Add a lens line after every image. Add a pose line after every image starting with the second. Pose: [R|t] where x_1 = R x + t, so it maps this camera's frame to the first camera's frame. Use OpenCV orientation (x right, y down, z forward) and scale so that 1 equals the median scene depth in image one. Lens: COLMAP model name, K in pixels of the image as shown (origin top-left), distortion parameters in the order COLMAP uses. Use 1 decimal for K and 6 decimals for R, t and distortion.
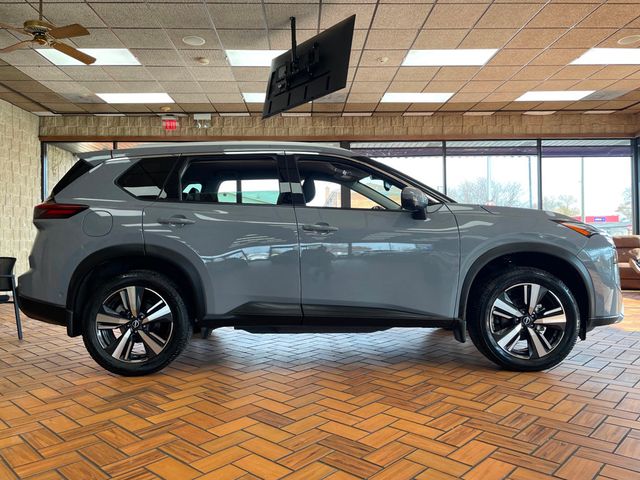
lens RADIAL K [[483.2, 0, 321.3], [0, 483.2, 238.2], [0, 0, 1]] dist [0.039776, -0.001337]
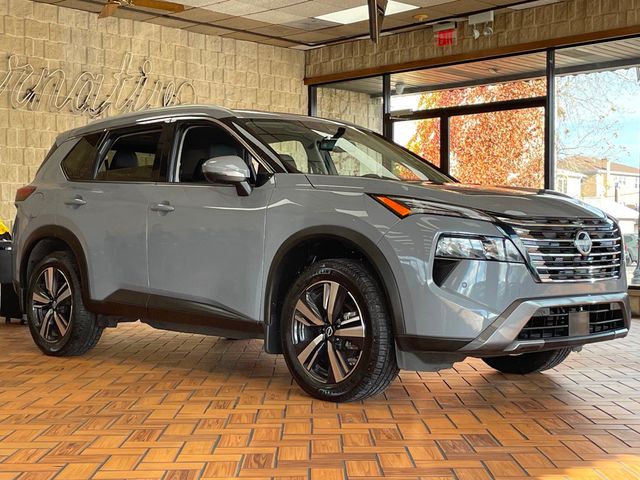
lens RADIAL K [[1029.5, 0, 320.7], [0, 1029.5, 239.7], [0, 0, 1]] dist [0.029034, 0.000000]
pose [[0.690165, 0.011412, -0.723562, 0.851456], [0.000827, 0.999863, 0.016559, 0.003395], [0.723651, -0.012026, 0.690061, -0.040485]]
